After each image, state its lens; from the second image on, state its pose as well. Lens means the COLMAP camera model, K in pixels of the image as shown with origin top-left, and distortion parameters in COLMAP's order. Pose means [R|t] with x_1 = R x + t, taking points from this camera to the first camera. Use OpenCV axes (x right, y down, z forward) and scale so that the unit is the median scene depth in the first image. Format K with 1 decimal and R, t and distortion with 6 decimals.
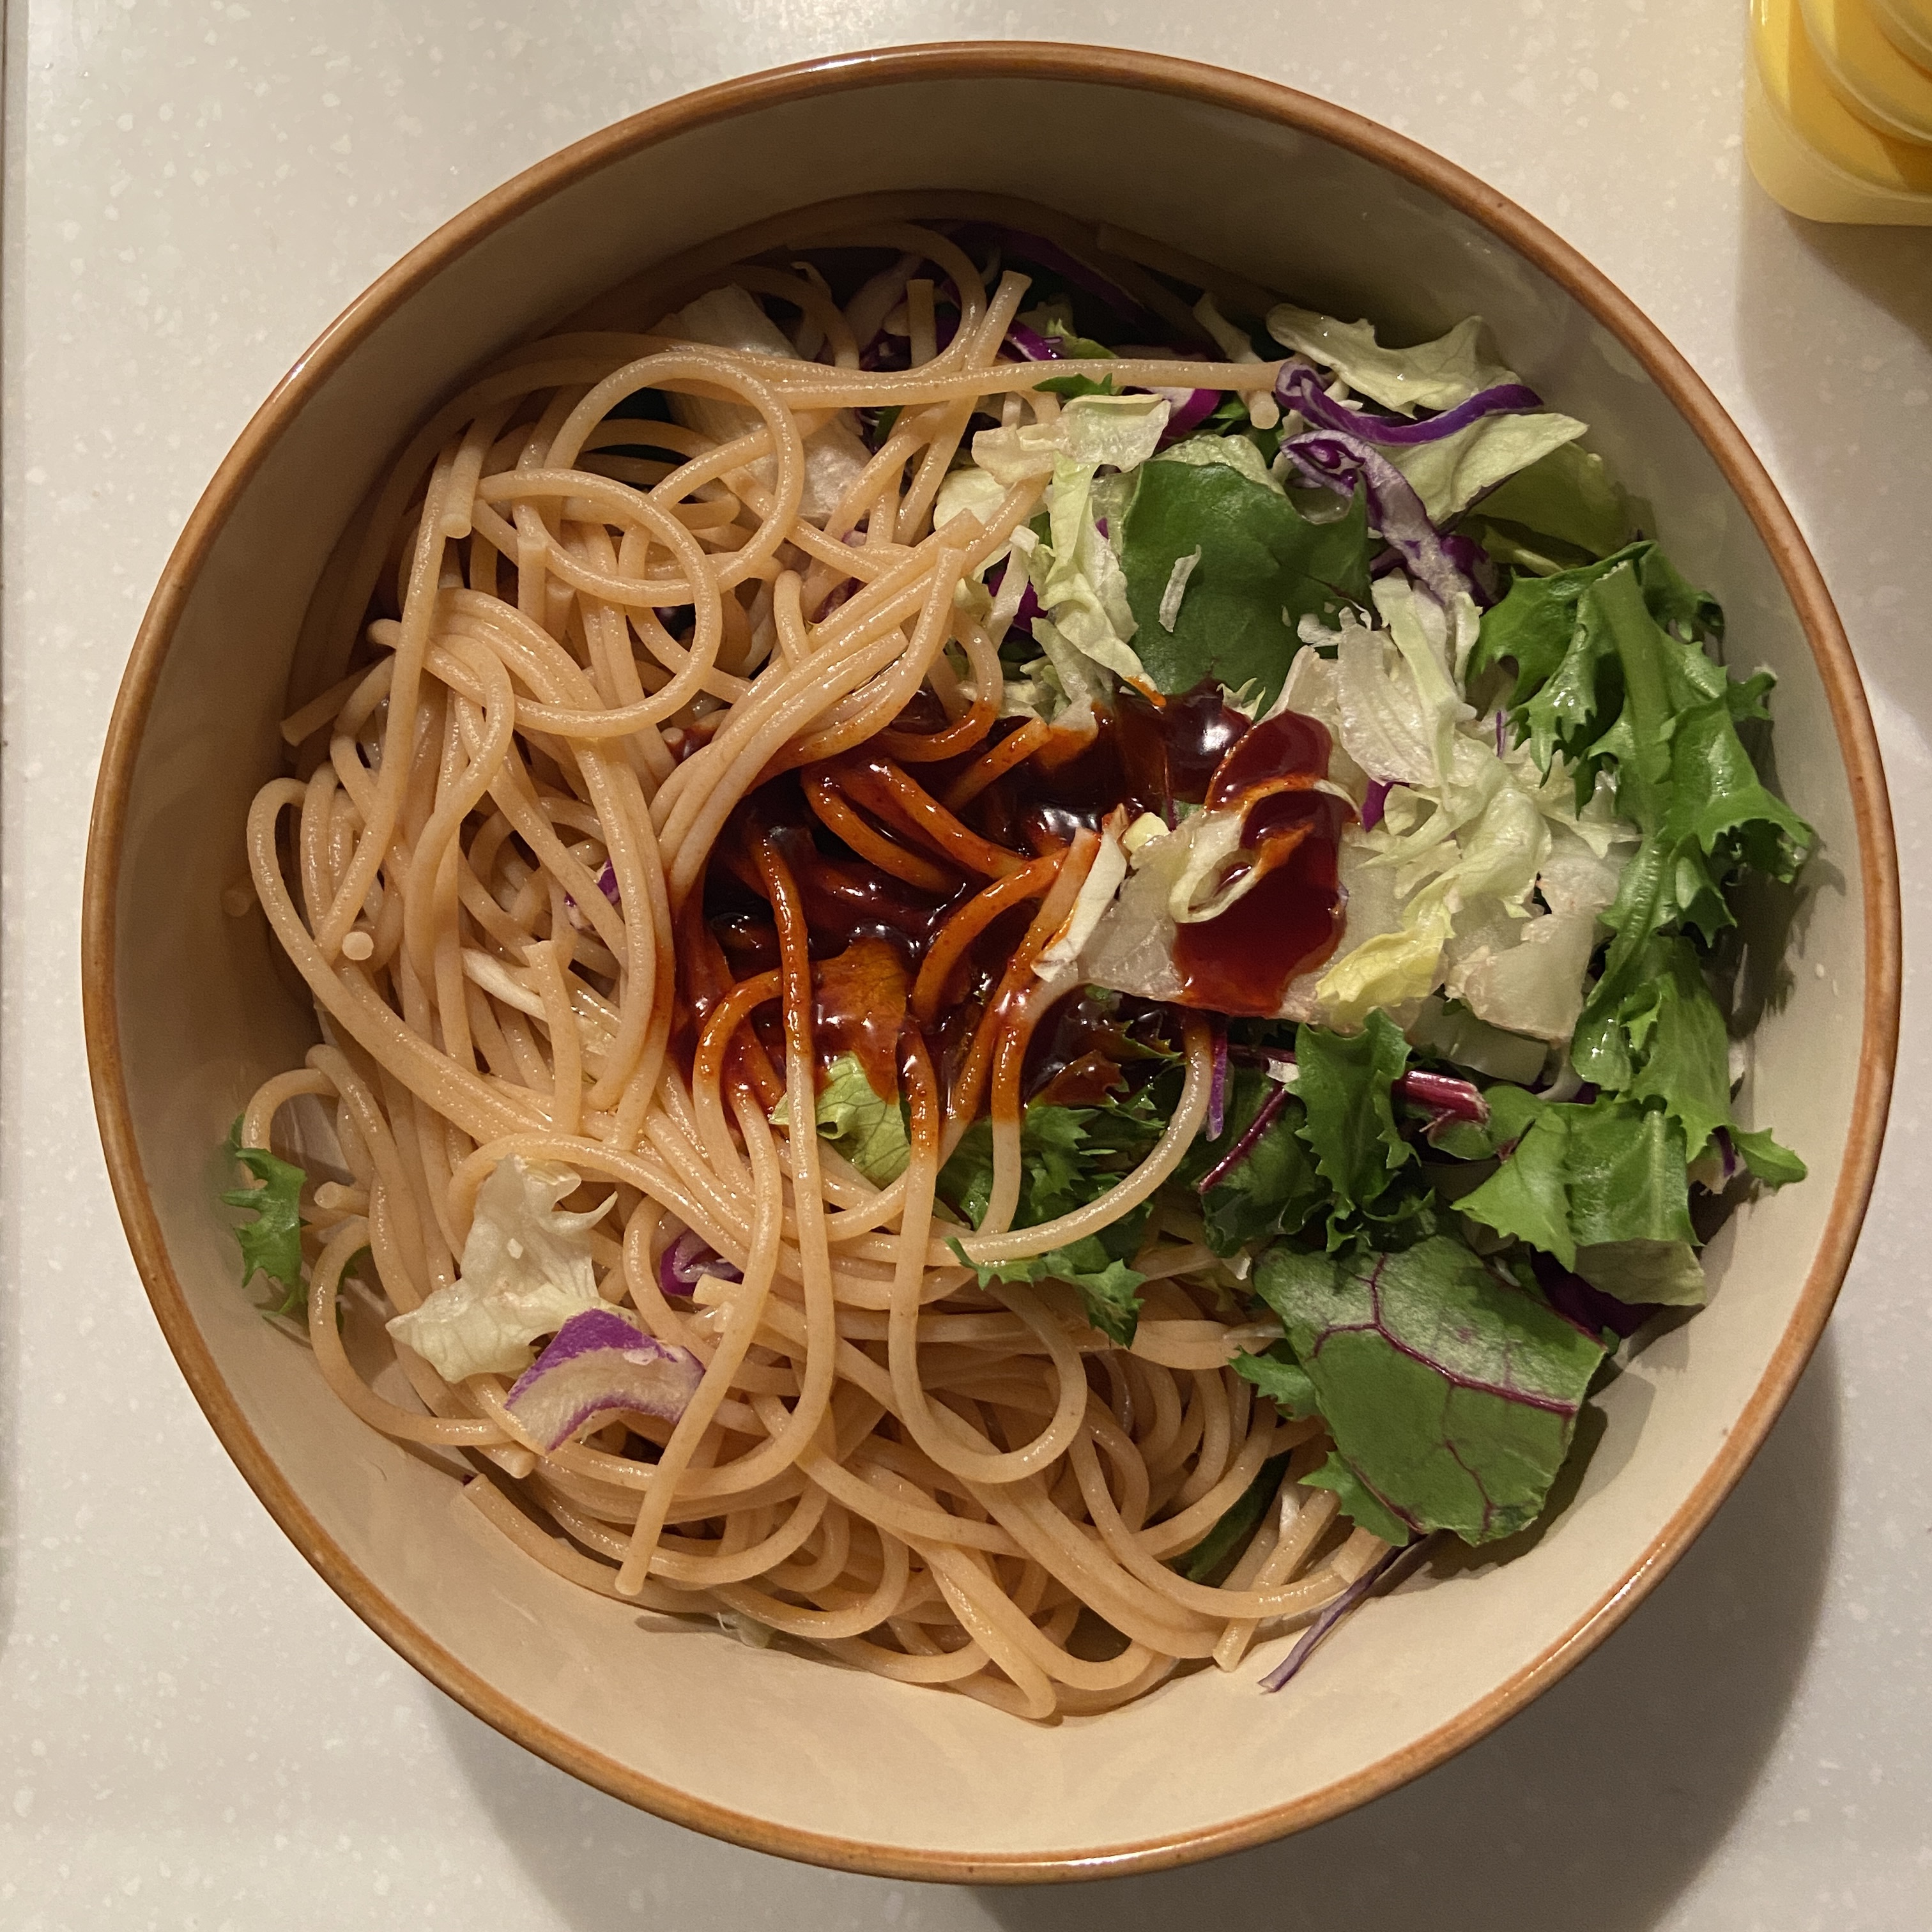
lens RADIAL K [[1985.6, 0, 961.4], [0, 1985.6, 951.4], [0, 0, 1]] dist [0.076987, 0.000000]
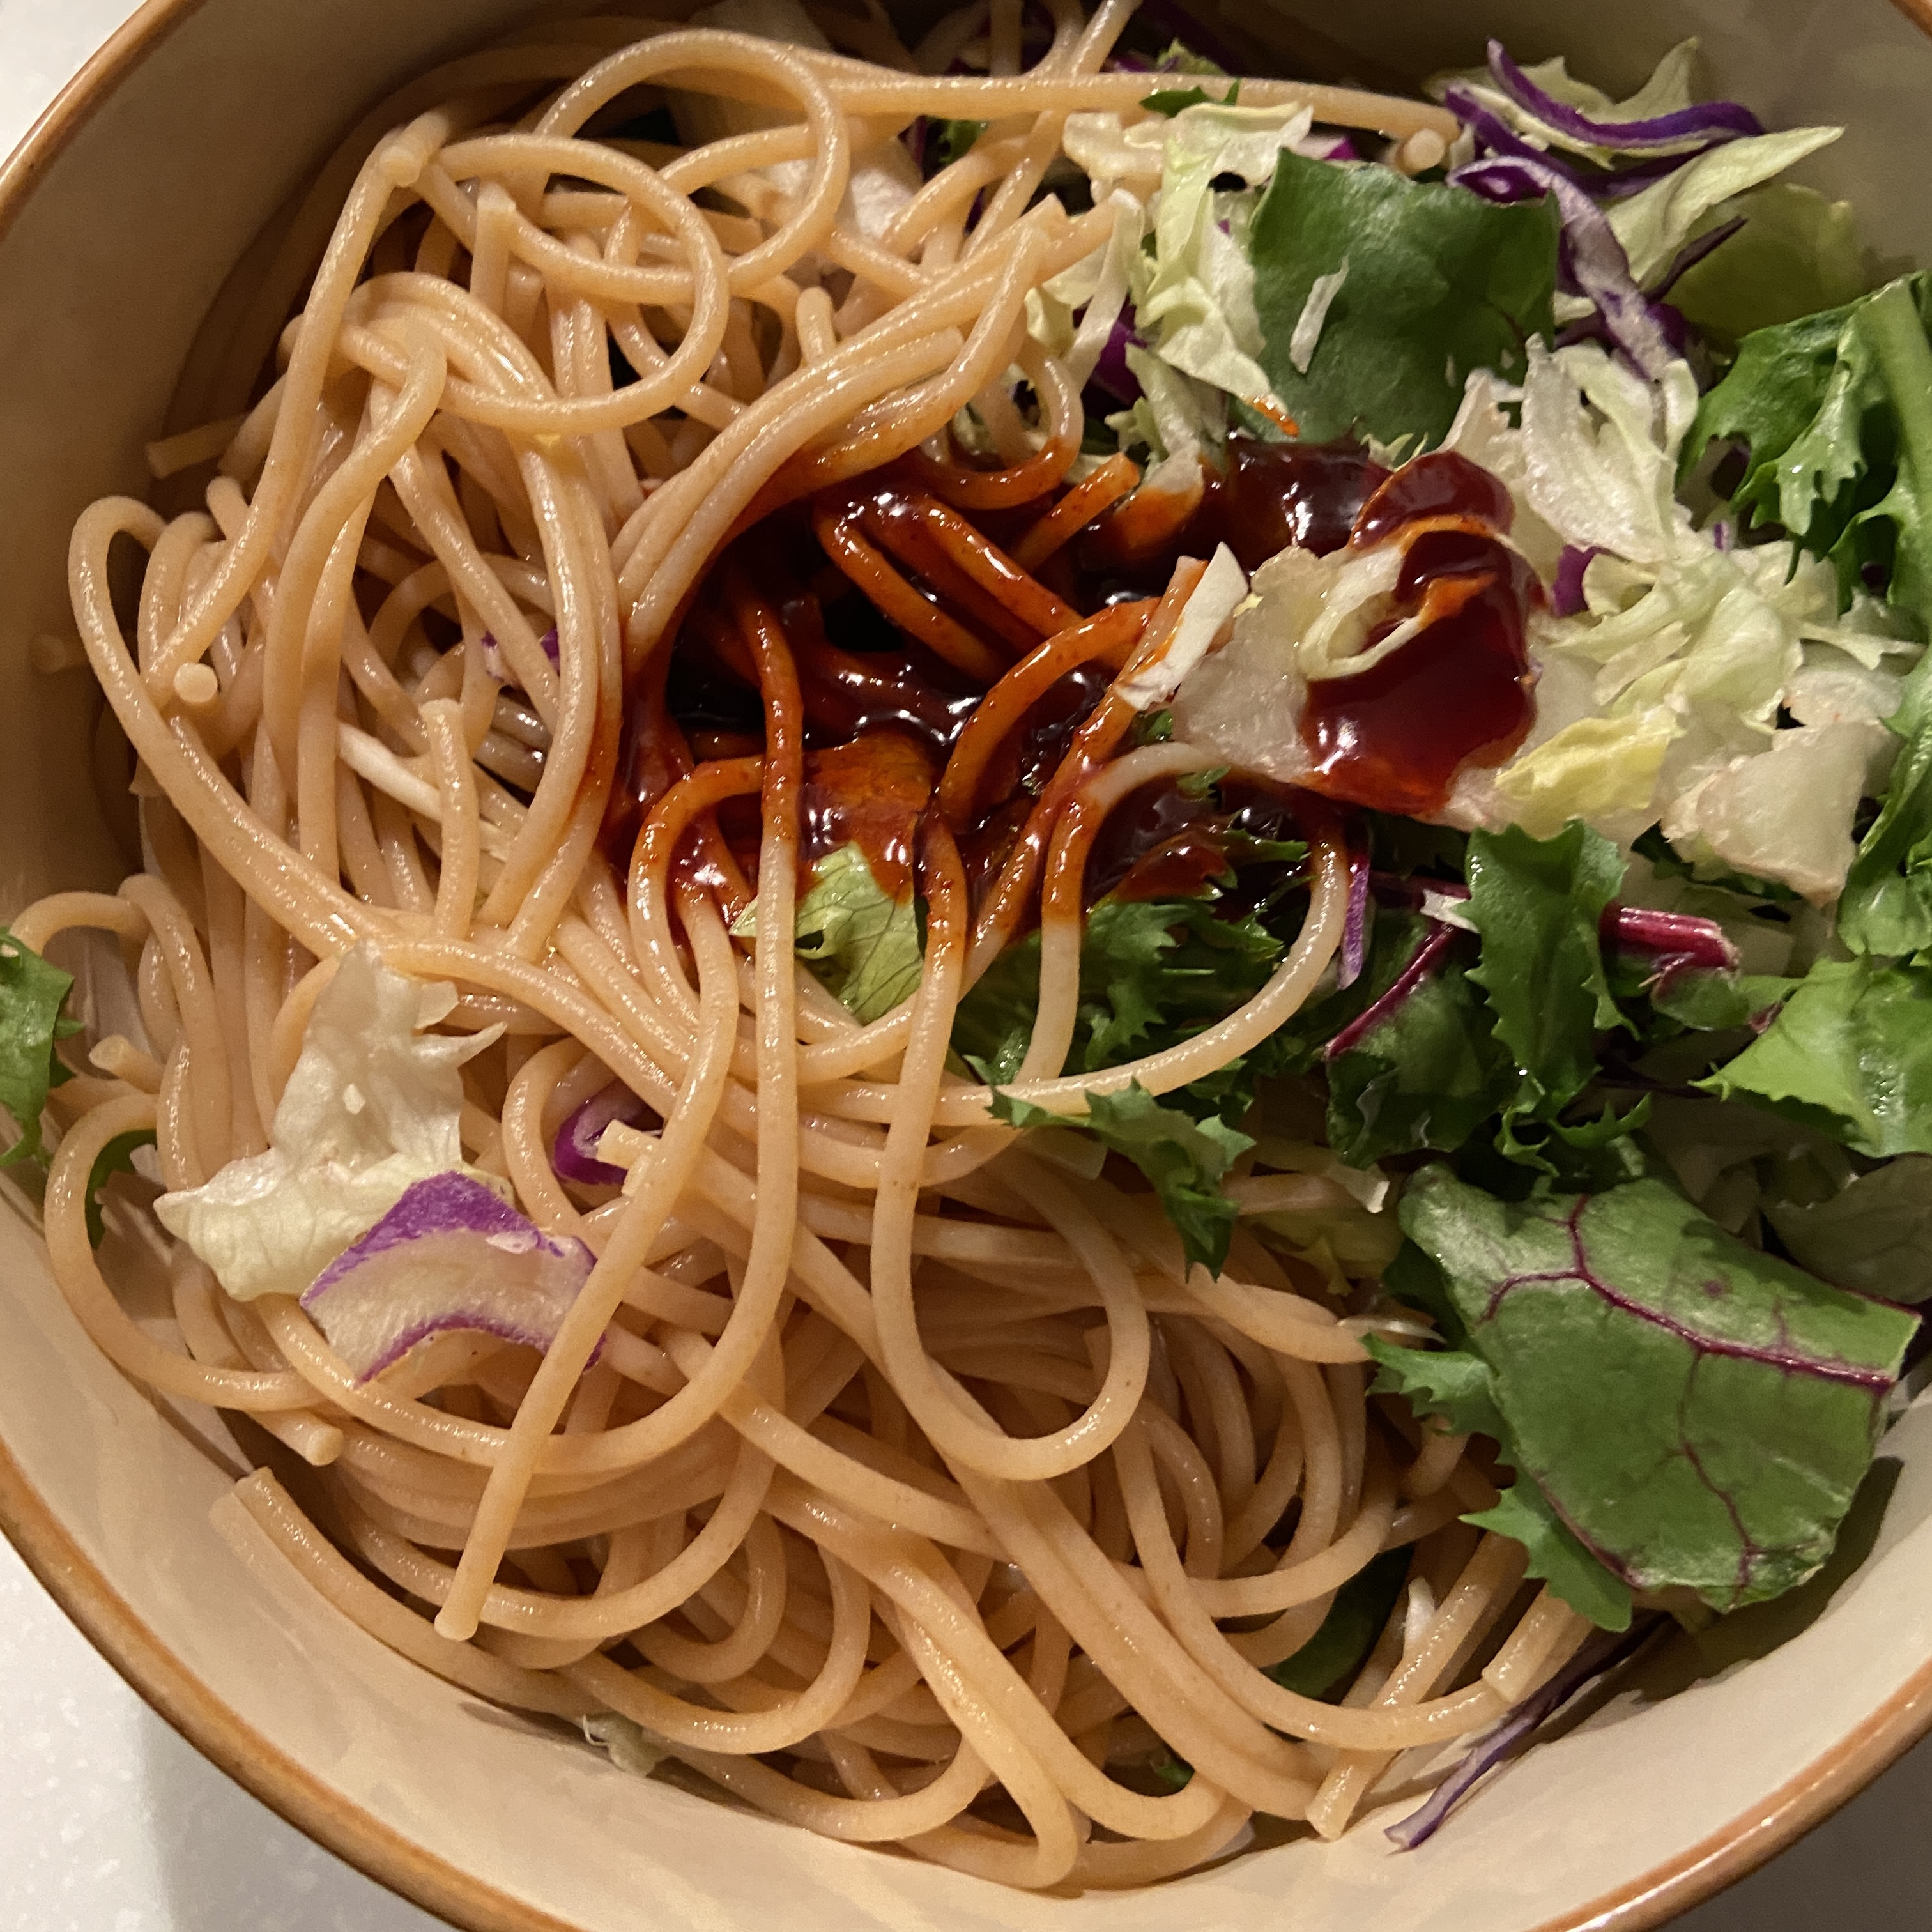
lens RADIAL K [[1985.6, 0, 958.2], [0, 1985.6, 979.3], [0, 0, 1]] dist [0.076987, 0.000000]
pose [[0.997448, 0.071312, 0.003343, -0.014849], [-0.068434, 0.968428, -0.239718, 0.265625], [-0.020332, 0.238878, 0.970837, 0.298346]]
